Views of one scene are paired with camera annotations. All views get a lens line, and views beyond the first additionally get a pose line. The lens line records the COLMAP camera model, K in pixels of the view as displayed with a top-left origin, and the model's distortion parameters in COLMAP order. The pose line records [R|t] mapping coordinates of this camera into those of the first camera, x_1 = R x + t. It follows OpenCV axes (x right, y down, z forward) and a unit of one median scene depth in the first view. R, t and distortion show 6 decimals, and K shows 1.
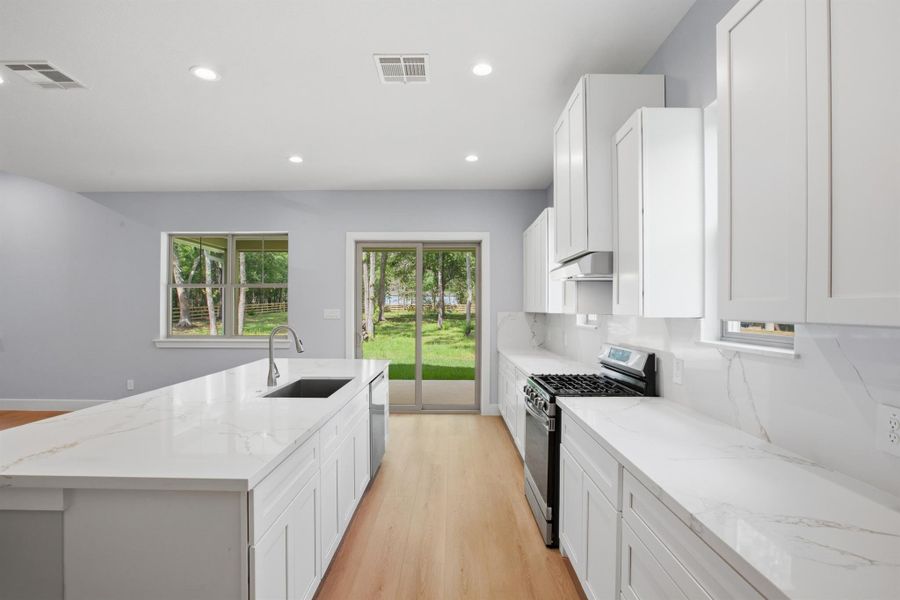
lens RADIAL K [[415.6, 0, 447.1], [0, 415.6, 307.5], [0, 0, 1]] dist [0.000988, 0.000297]
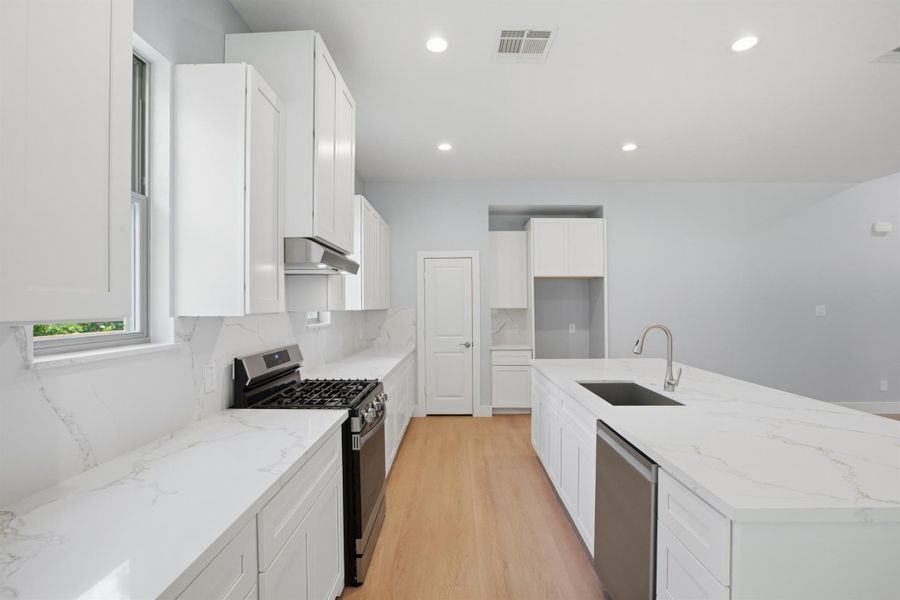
lens RADIAL K [[425.4, 0, 422.6], [0, 425.4, 304.0], [0, 0, 1]] dist [-0.018328, 0.000117]
pose [[-0.997918, -0.000122, 0.064502, 0.026698], [-0.000616, 0.999971, -0.007647, 0.002928], [-0.064499, -0.007671, -0.997888, 0.935531]]
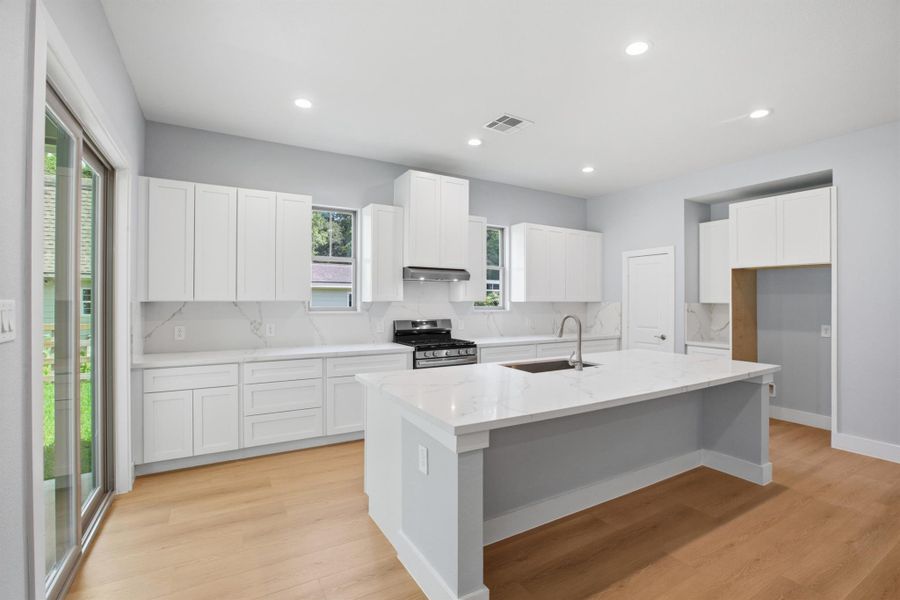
lens RADIAL K [[415.6, 0, 447.1], [0, 415.6, 307.5], [0, 0, 1]] dist [0.000988, 0.000297]
pose [[-0.480986, -0.027259, 0.876305, -0.616777], [-0.011125, 0.999626, 0.024989, -0.001609], [-0.876658, 0.002270, -0.481109, 0.884325]]
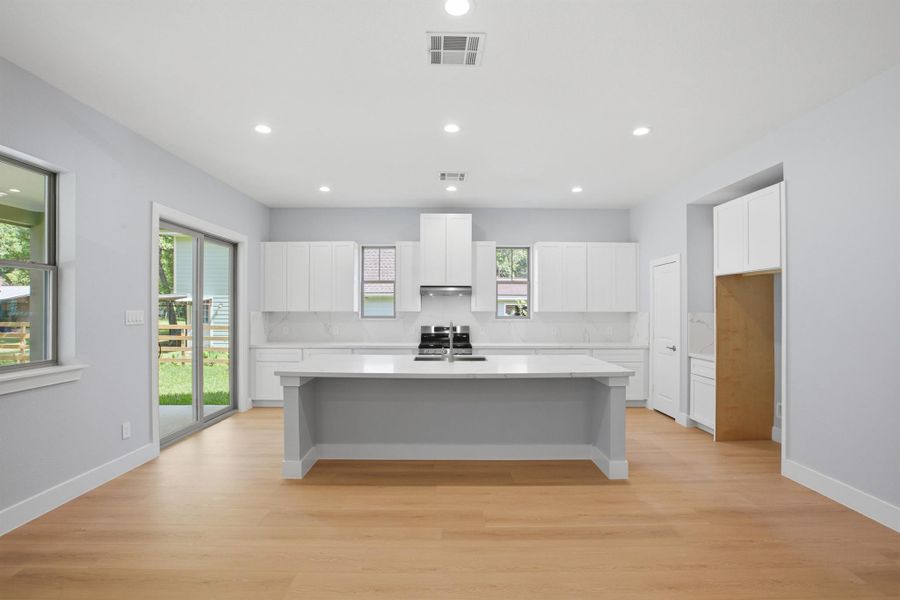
lens RADIAL K [[415.6, 0, 447.1], [0, 415.6, 307.5], [0, 0, 1]] dist [0.000988, 0.000297]
pose [[0.019749, -0.000492, 0.999805, -0.951952], [-0.004521, 0.999990, 0.000581, -0.003515], [-0.999795, -0.004532, 0.019747, 0.471469]]
